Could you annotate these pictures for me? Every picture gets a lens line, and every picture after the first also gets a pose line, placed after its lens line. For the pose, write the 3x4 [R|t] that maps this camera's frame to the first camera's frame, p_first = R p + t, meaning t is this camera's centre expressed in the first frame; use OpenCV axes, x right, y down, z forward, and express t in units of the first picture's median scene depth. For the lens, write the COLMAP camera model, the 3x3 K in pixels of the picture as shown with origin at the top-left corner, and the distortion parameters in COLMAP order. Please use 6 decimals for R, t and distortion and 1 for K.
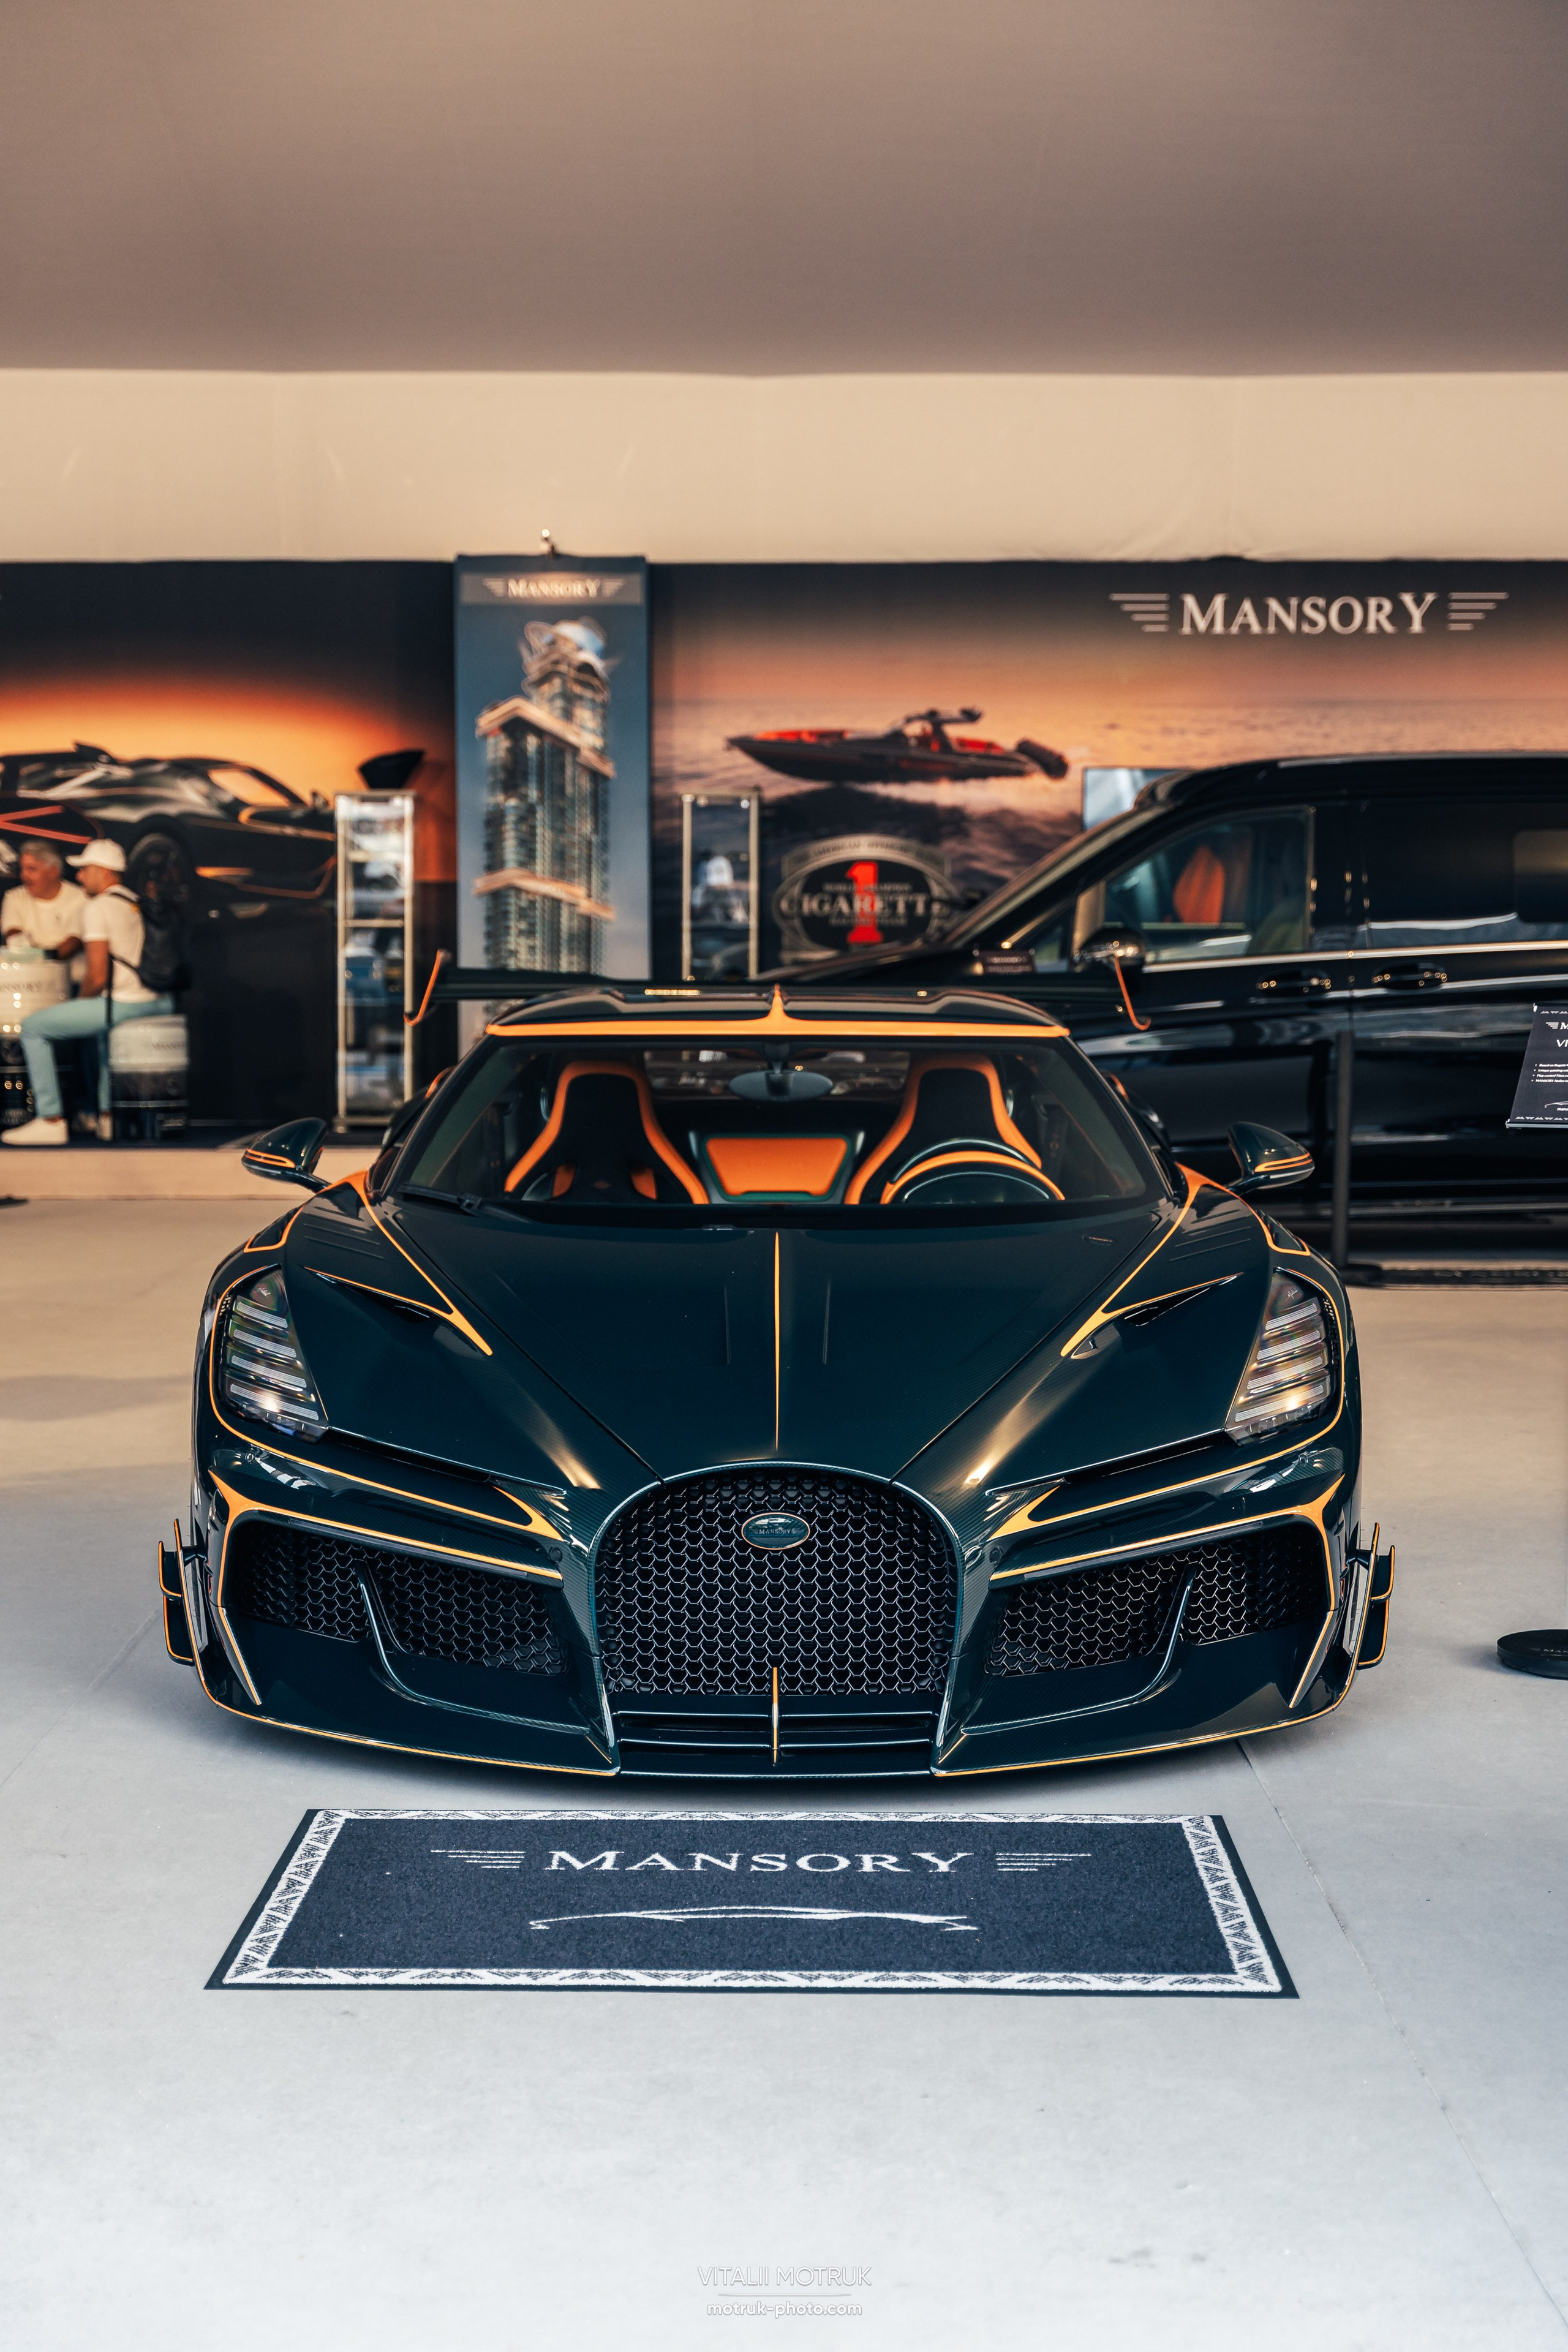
lens RADIAL K [[3527.3, 0, 776.0], [0, 3527.3, 1170.7], [0, 0, 1]] dist [0.024667, 0.000000]
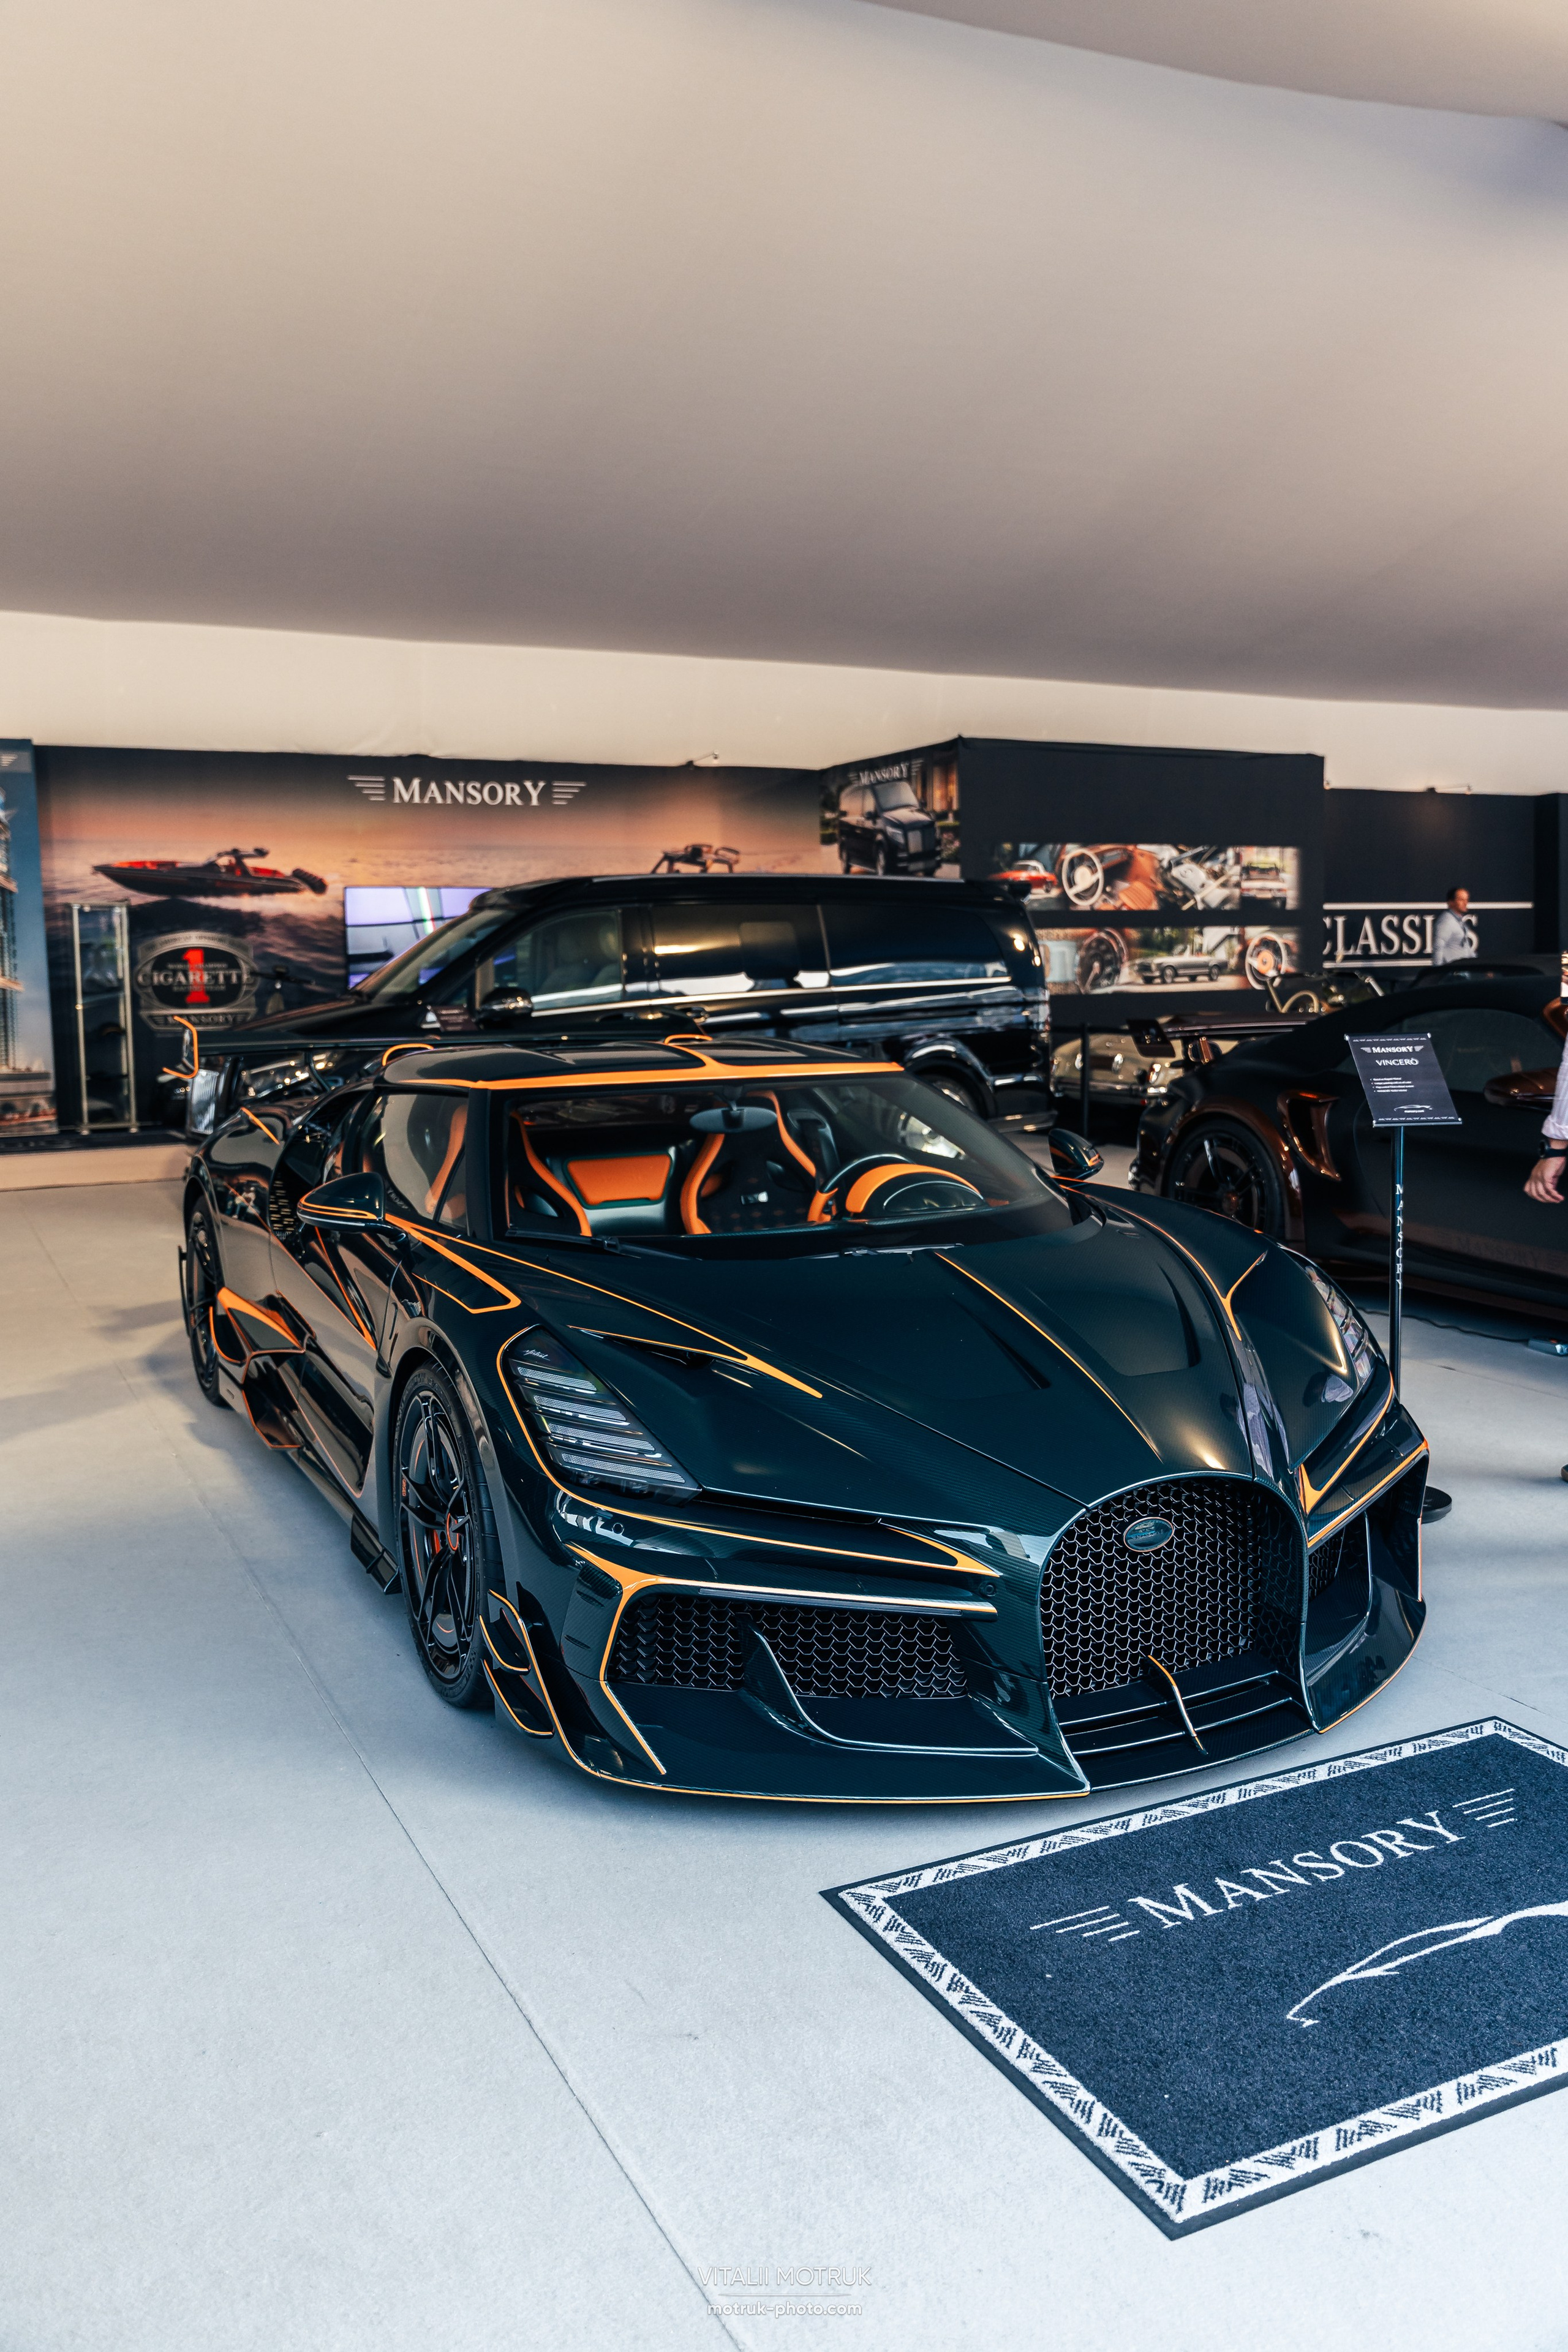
lens RADIAL K [[1865.1, 0, 837.1], [0, 1865.1, 1177.2], [0, 0, 1]] dist [-0.002891, 0.006510]
pose [[0.885004, -0.068594, 0.460503, -0.106606], [0.052645, 0.997487, 0.047406, -0.013131], [-0.462598, -0.017711, 0.886391, 0.160890]]
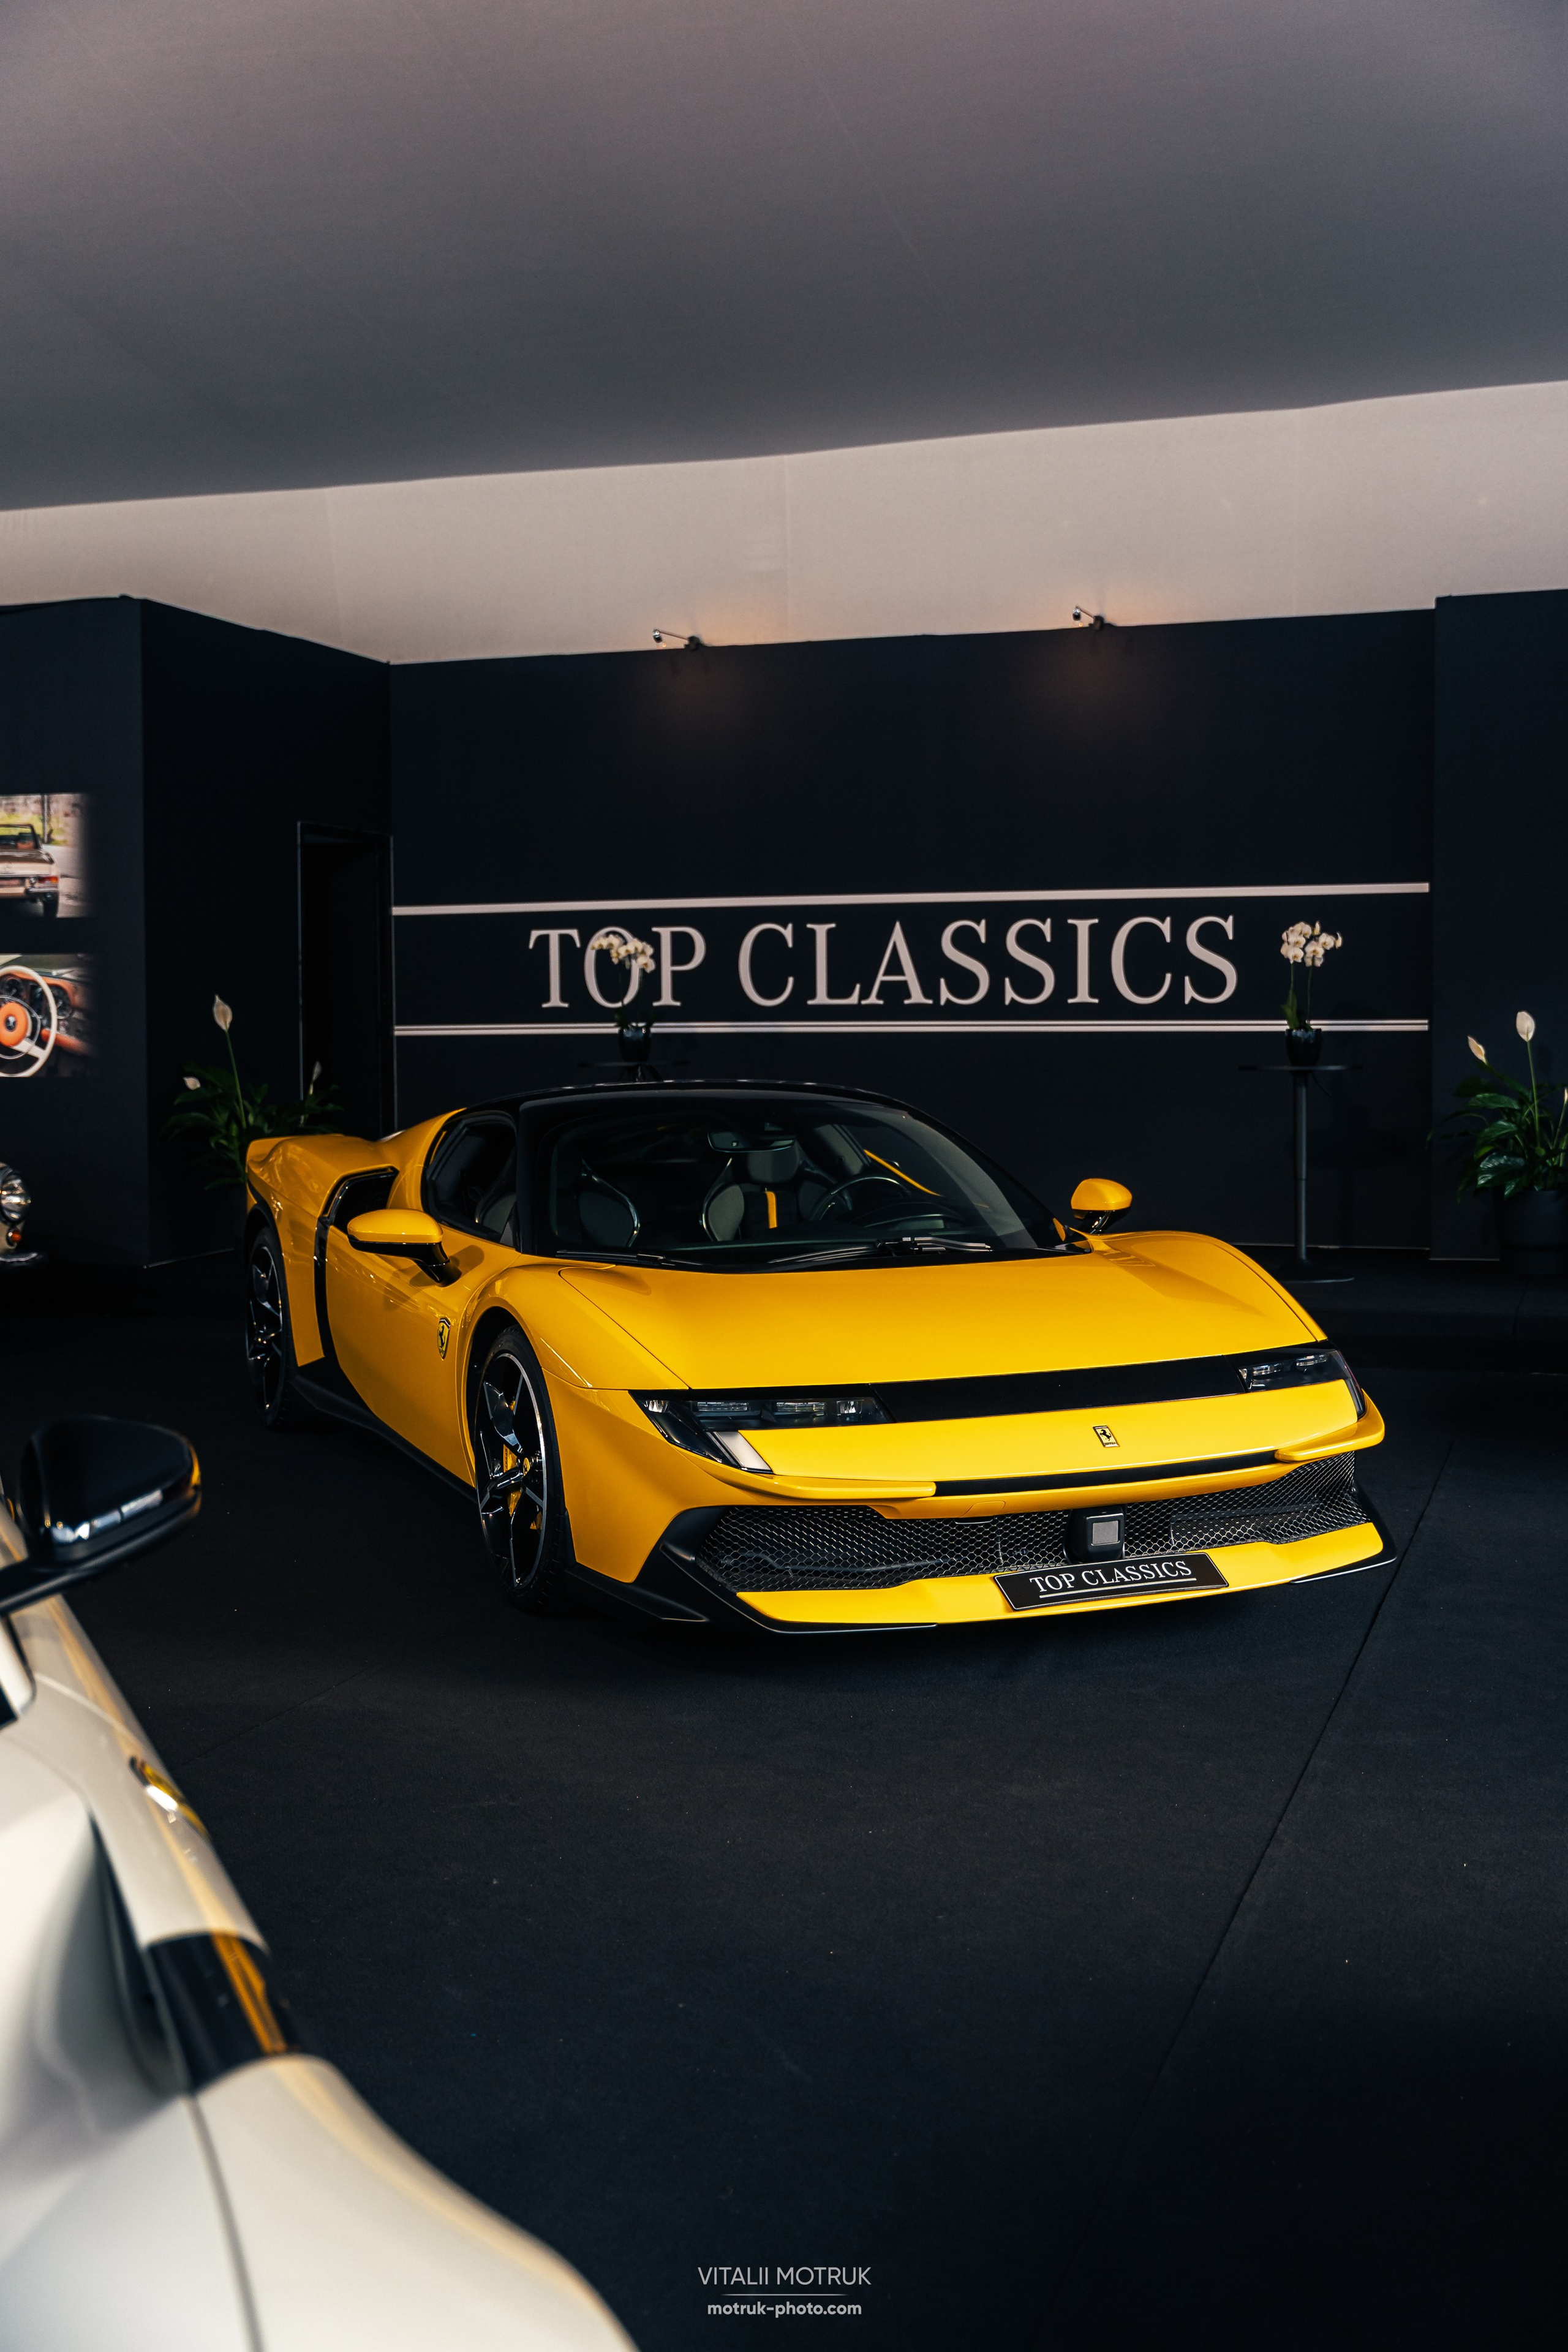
lens RADIAL K [[2622.9, 0, 795.0], [0, 2622.9, 1169.7], [0, 0, 1]] dist [0.000805, 0.000000]
pose [[0.947651, 0.016173, -0.318898, 0.896745], [-0.018130, 0.999831, -0.003169, -0.029941], [0.318793, 0.008785, 0.947784, 0.332129]]
